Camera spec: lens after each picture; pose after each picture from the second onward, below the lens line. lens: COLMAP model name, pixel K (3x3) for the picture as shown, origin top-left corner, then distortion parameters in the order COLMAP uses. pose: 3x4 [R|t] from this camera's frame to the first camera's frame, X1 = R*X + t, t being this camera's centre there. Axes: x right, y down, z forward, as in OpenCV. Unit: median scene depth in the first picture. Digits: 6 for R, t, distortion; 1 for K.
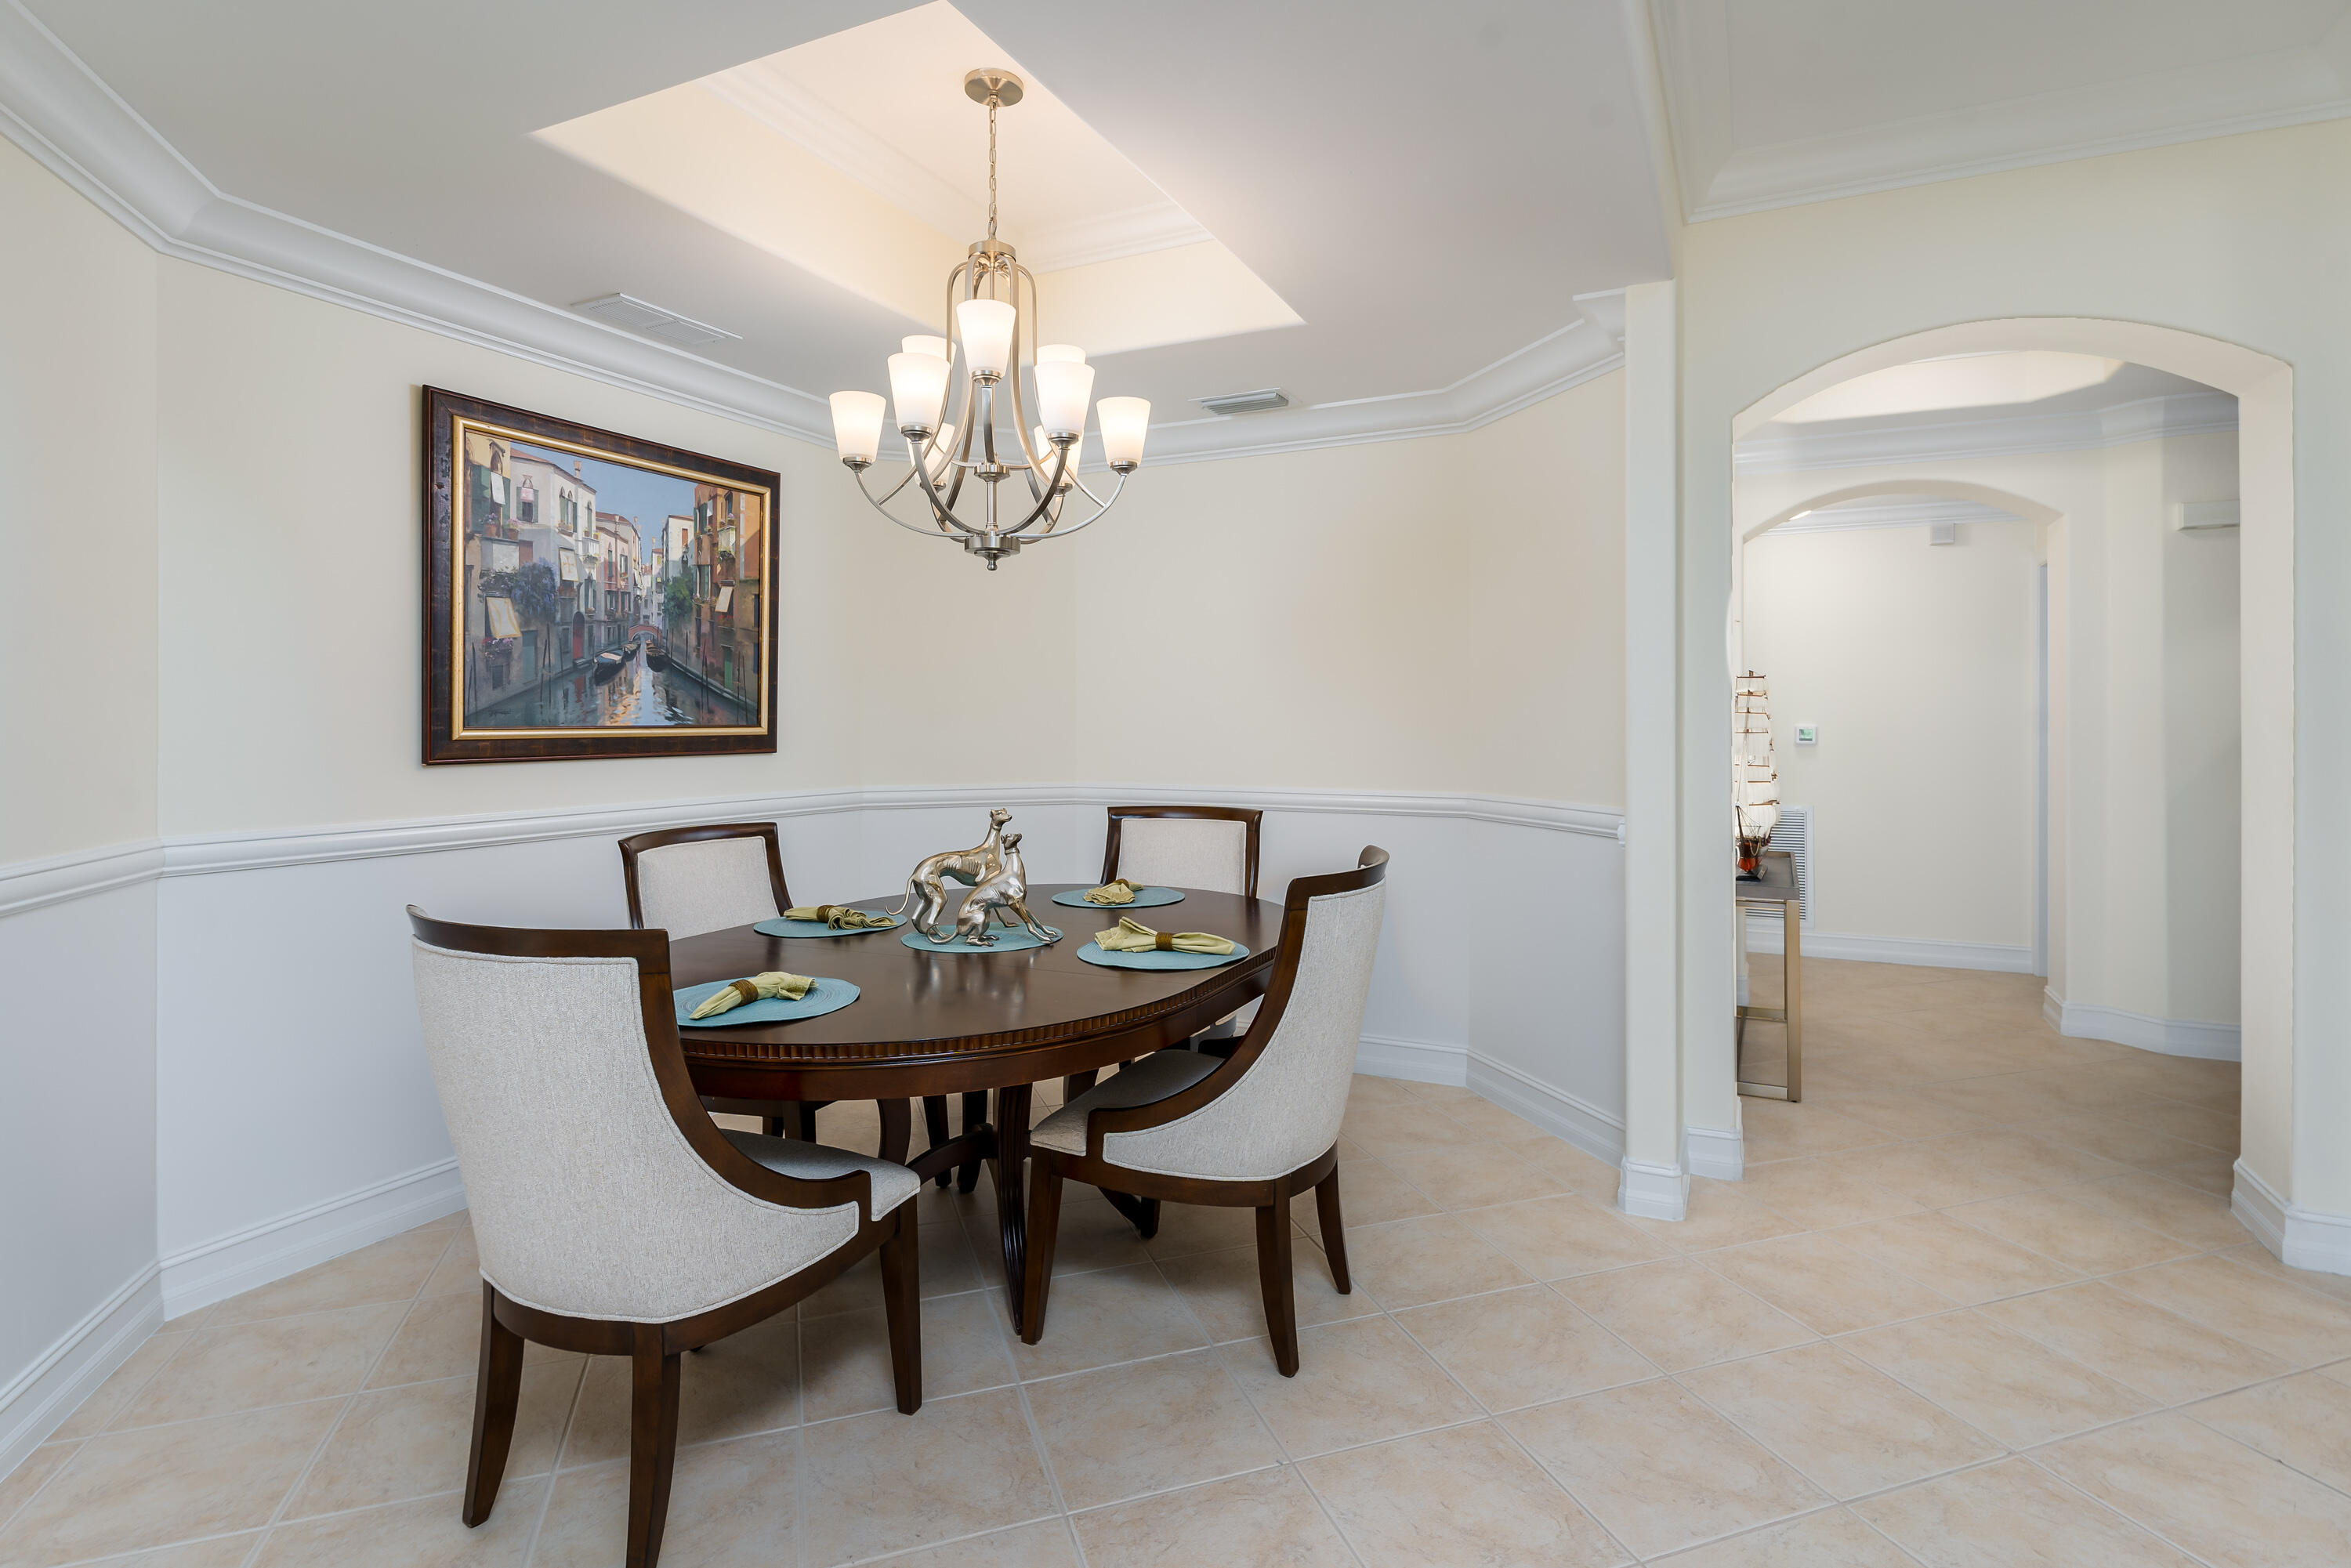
lens RADIAL K [[1168.6, 0, 1176.2], [0, 1168.6, 712.2], [0, 0, 1]] dist [0.001677, -0.000255]
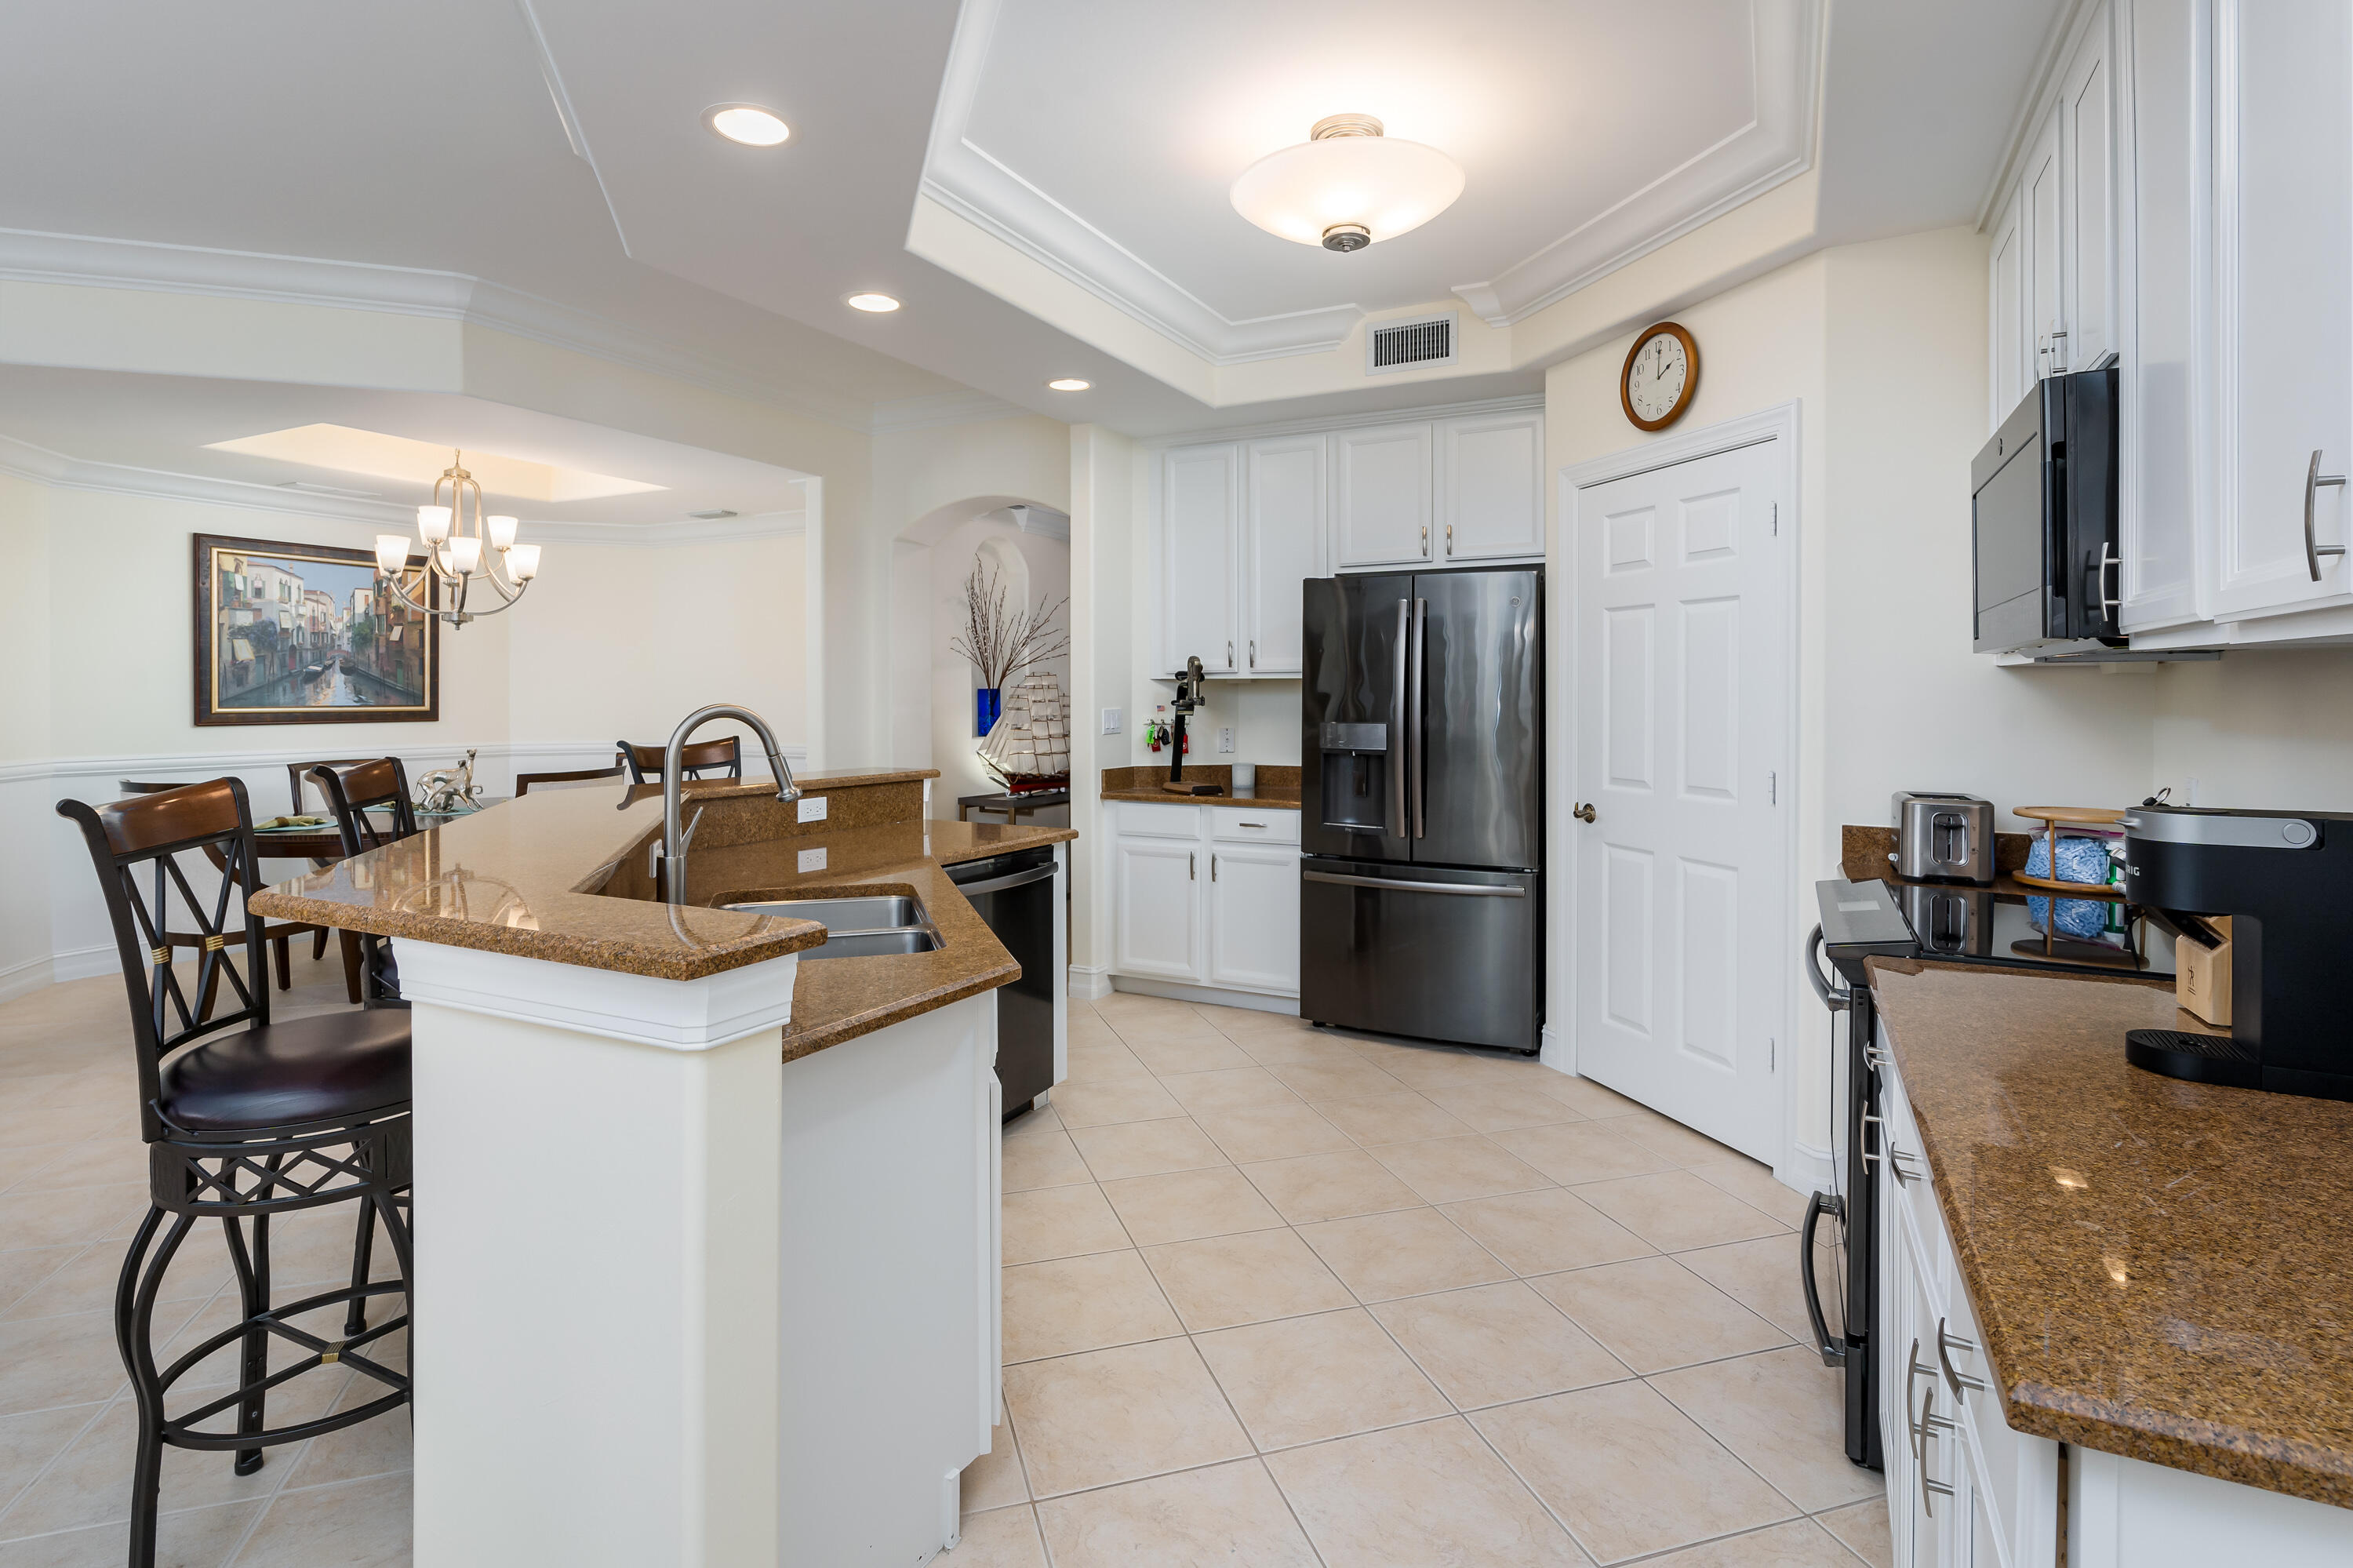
lens RADIAL K [[1169.7, 0, 1177.2], [0, 1169.7, 712.1], [0, 0, 1]] dist [0.001677, -0.000255]
pose [[0.999792, 0.003224, -0.020116, 0.938490], [-0.002772, 0.999743, 0.022499, -0.024125], [0.020184, -0.022439, 0.999544, -0.840427]]
